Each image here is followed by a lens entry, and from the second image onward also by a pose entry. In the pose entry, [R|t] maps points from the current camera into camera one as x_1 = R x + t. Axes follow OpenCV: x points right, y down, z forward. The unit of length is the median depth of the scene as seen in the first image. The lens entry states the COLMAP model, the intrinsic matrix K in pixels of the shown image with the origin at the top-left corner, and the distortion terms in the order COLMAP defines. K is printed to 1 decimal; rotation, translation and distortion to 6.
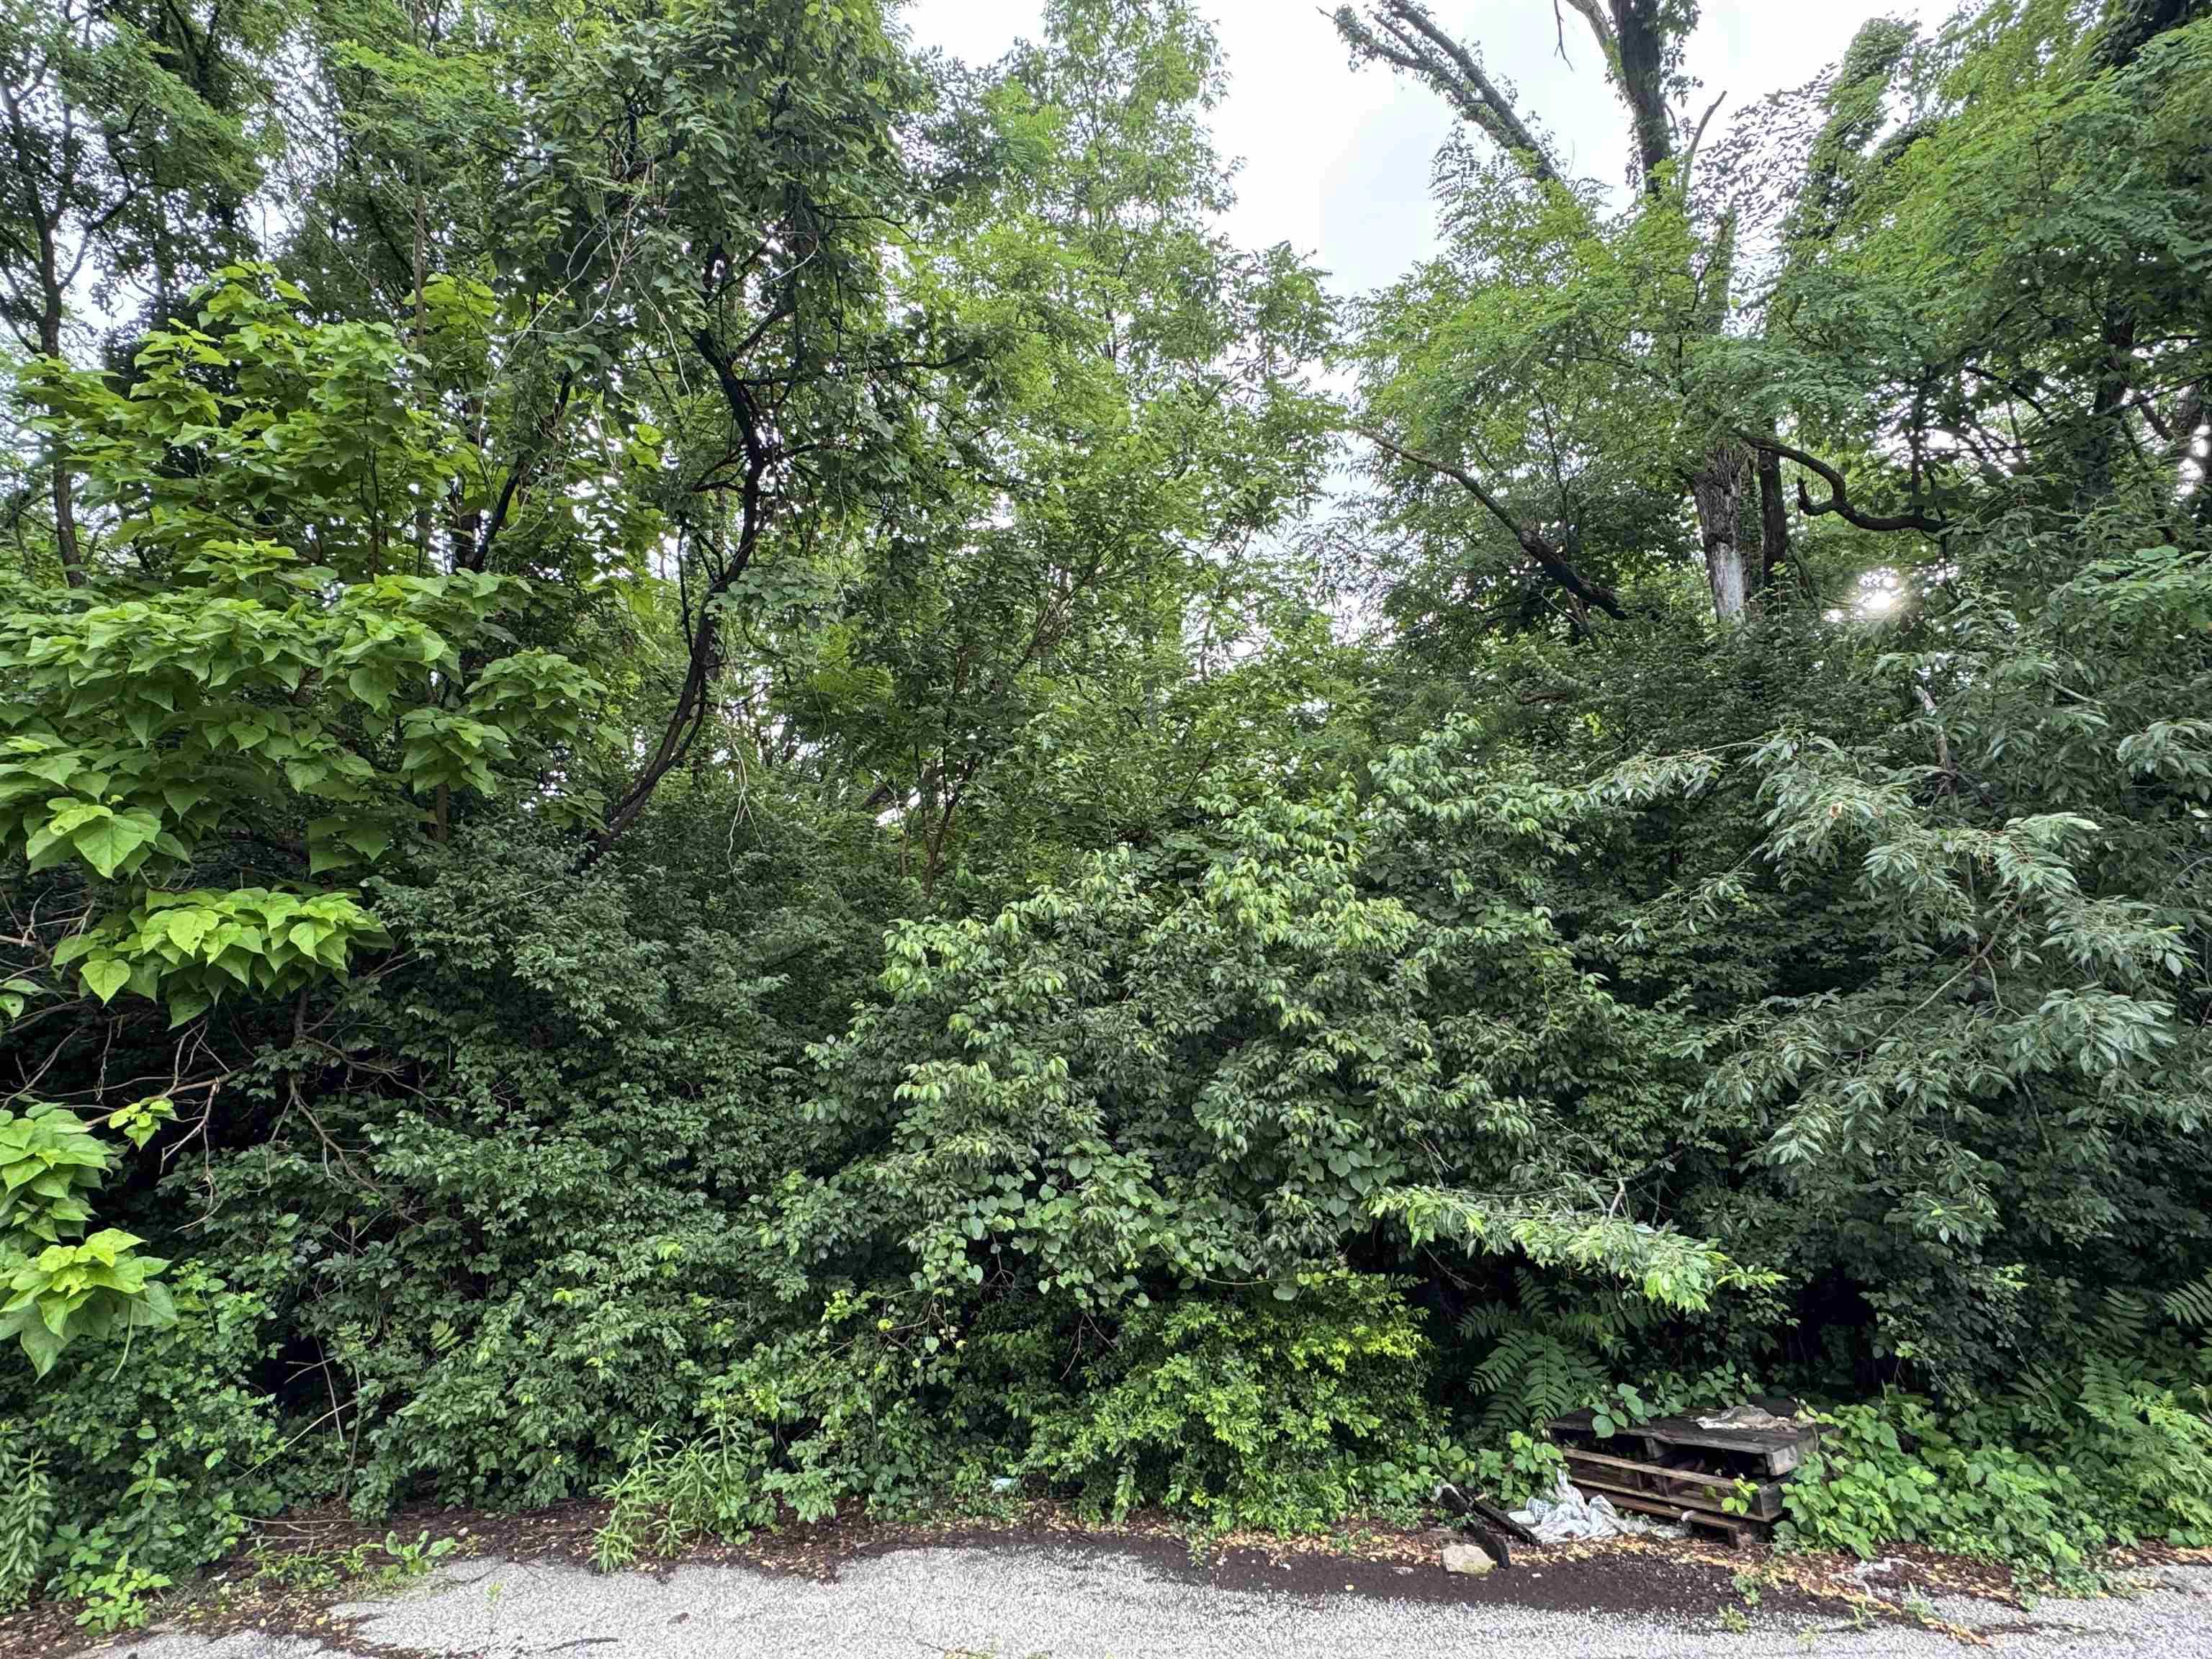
lens RADIAL K [[1147.3, 0, 1106.0], [0, 1147.3, 829.5], [0, 0, 1]] dist [-0.001525, 0.000962]
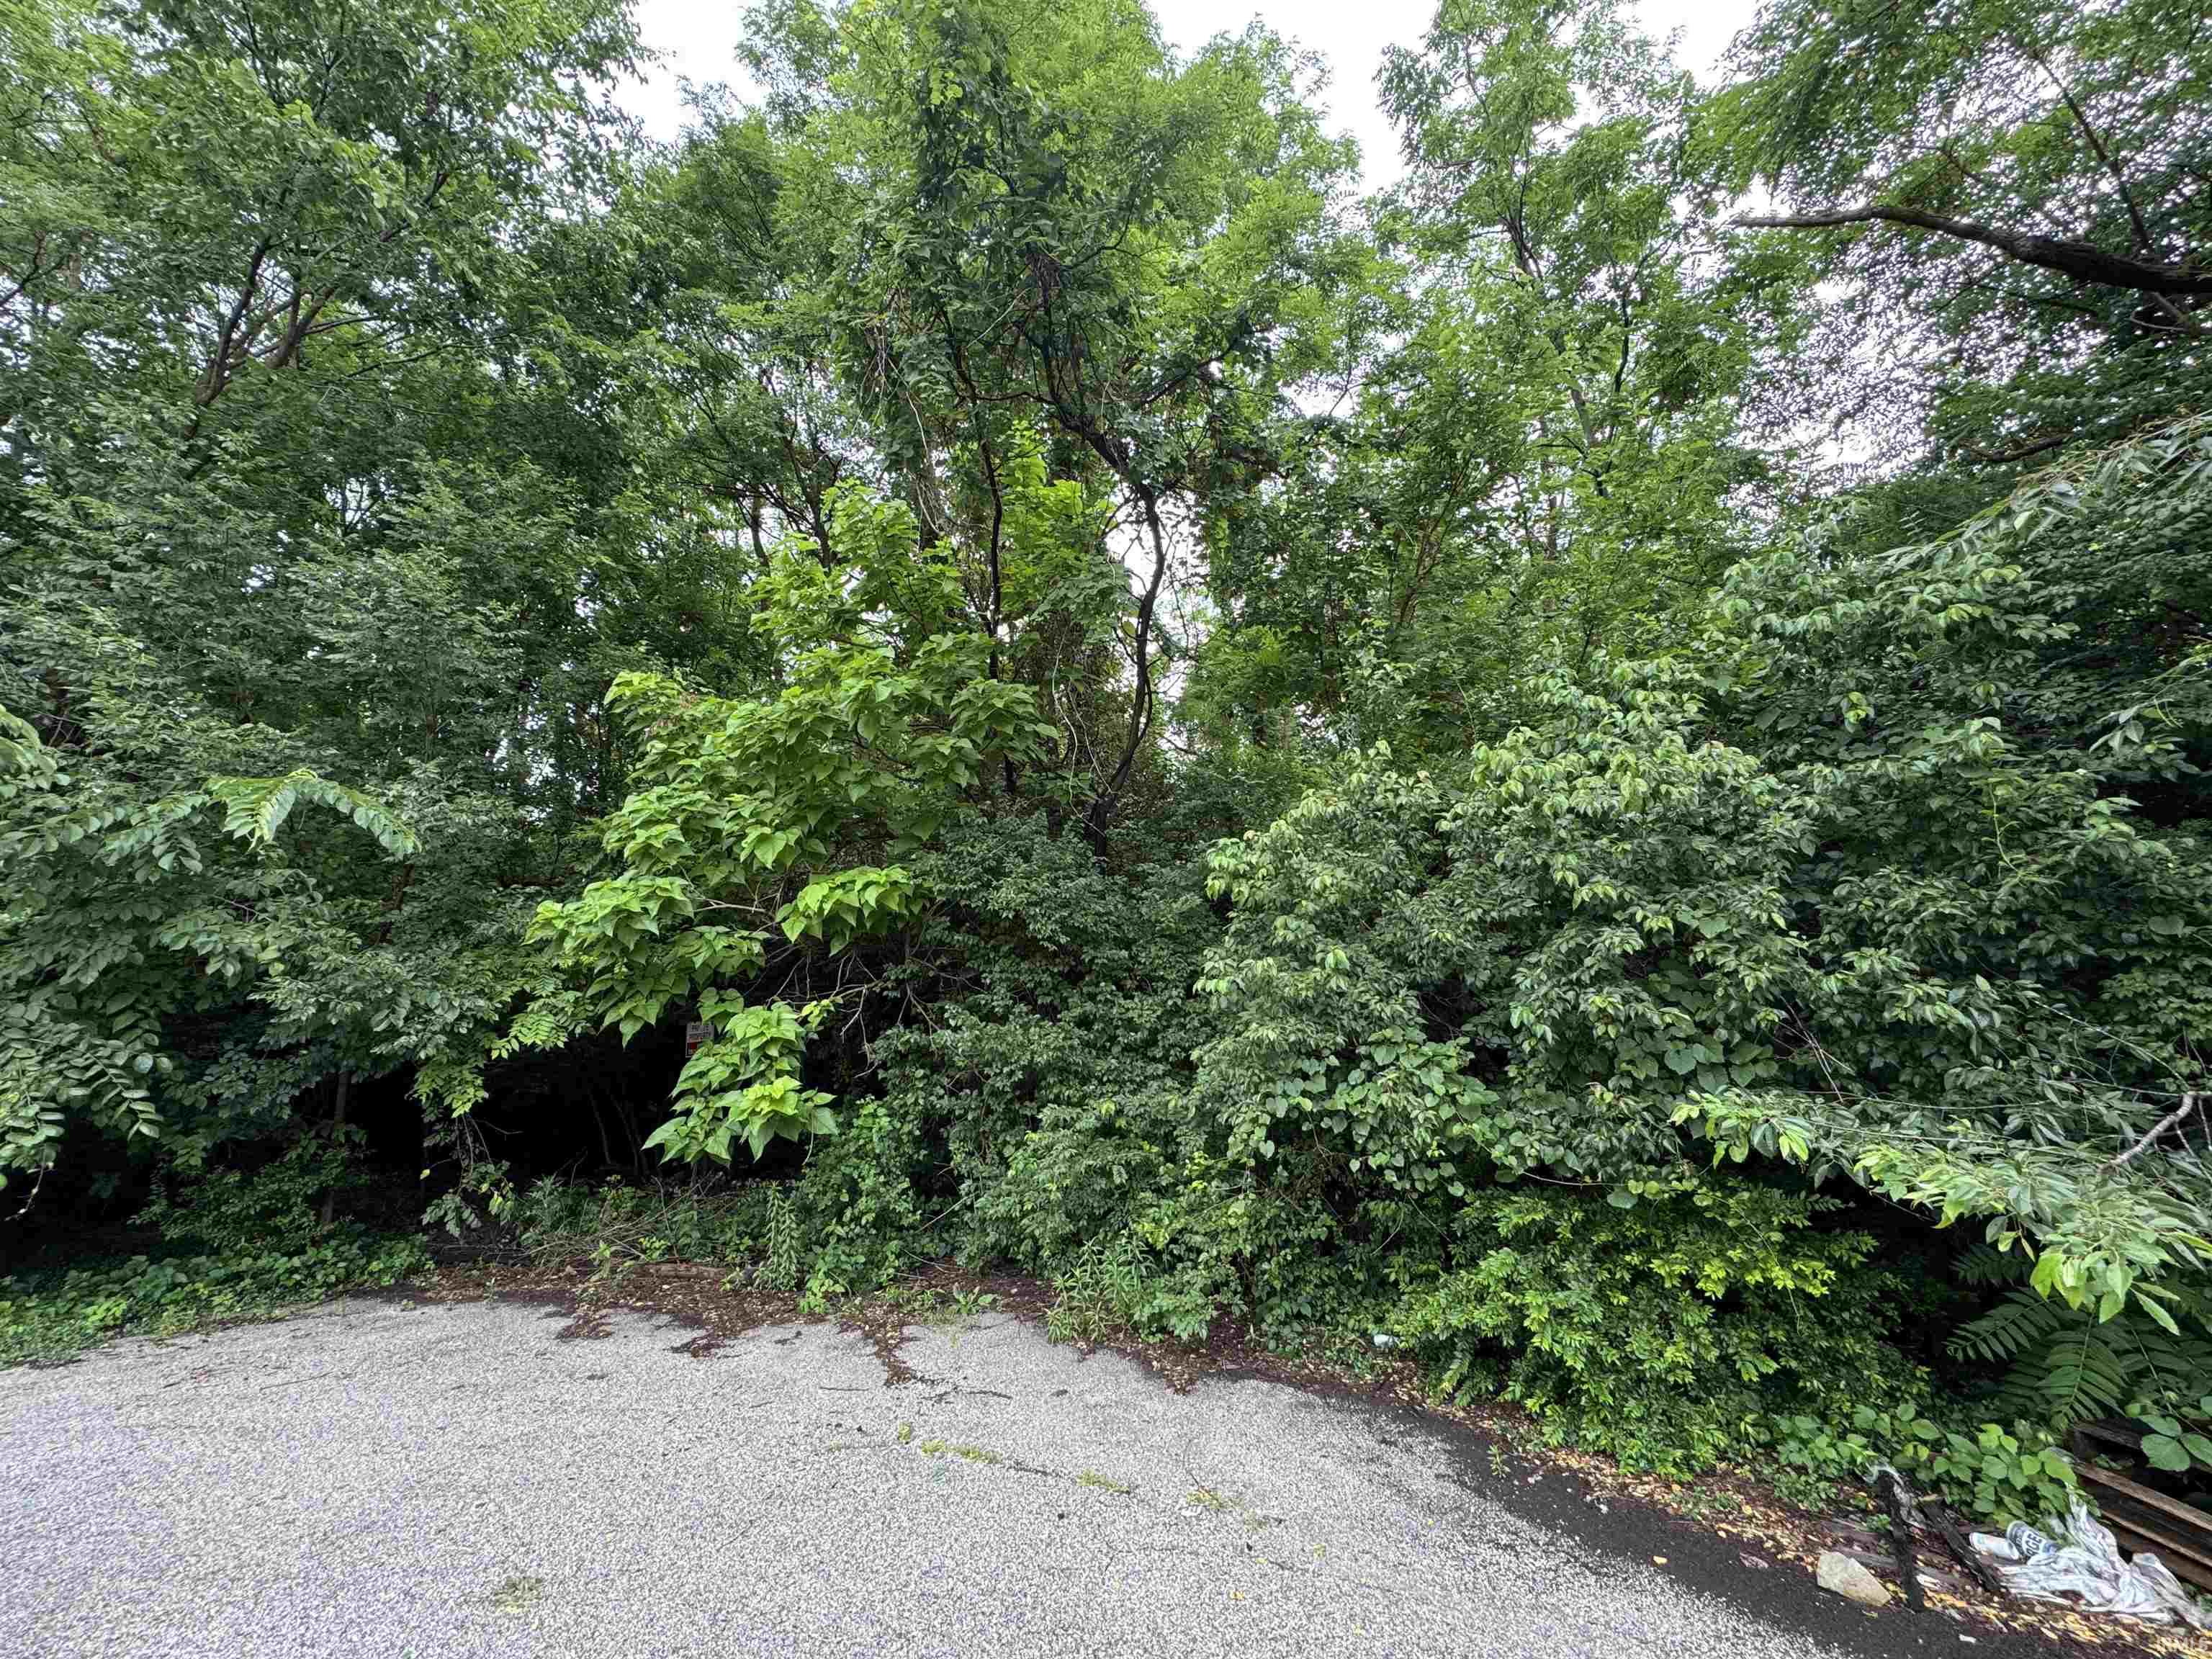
lens RADIAL K [[870.4, 0, 1106.0], [0, 870.4, 829.5], [0, 0, 1]] dist [-0.000656, -0.000156]
pose [[0.802581, -0.123457, -0.583629, 0.262368], [0.150261, 0.988643, -0.002499, 0.059134], [0.577309, -0.085691, 0.812017, 0.238720]]
